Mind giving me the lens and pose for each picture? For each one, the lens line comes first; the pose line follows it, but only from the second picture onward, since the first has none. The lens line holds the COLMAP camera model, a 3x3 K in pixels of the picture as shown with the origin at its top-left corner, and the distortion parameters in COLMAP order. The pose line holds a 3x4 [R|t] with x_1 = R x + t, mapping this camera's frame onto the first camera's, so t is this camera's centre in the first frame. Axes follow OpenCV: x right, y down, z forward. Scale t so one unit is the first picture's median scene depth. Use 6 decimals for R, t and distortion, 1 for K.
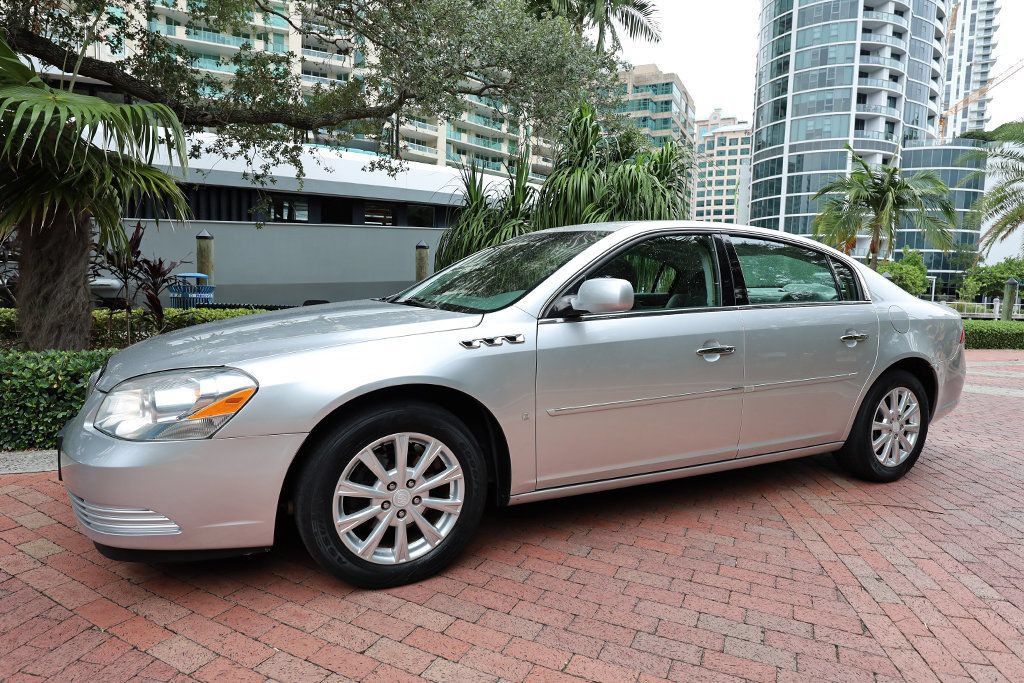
lens RADIAL K [[609.7, 0, 524.5], [0, 609.7, 342.7], [0, 0, 1]] dist [0.005451, 0.001657]
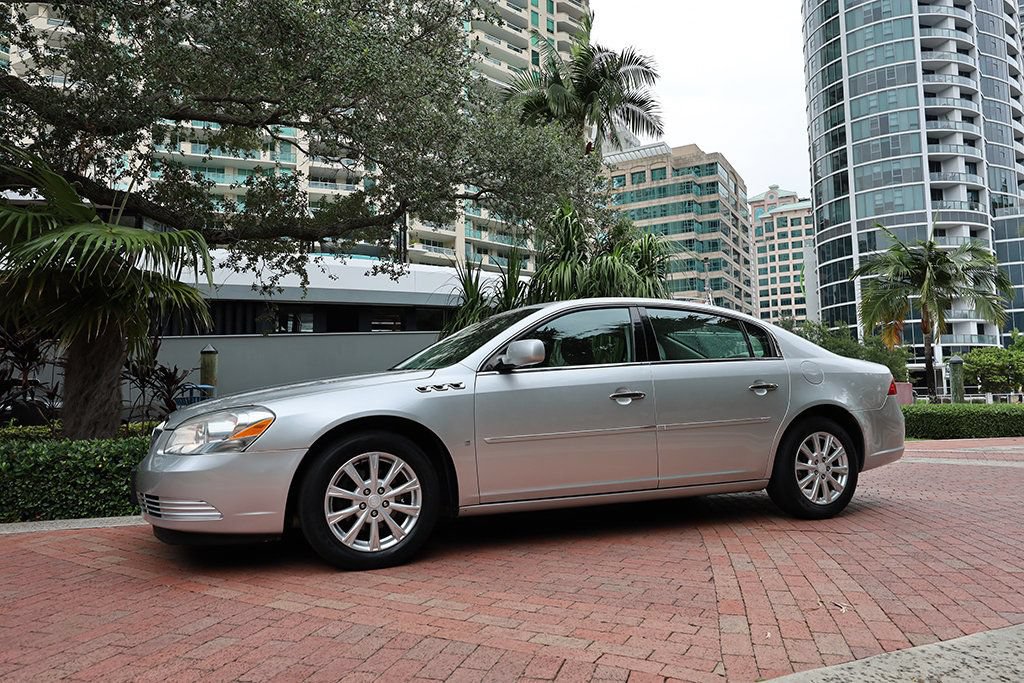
lens RADIAL K [[717.9, 0, 515.4], [0, 717.9, 339.9], [0, 0, 1]] dist [0.001107, -0.000317]
pose [[0.996804, -0.050465, -0.061926, 0.077232], [0.038842, 0.983571, -0.176295, 0.064644], [0.069806, 0.173327, 0.982387, -0.207710]]
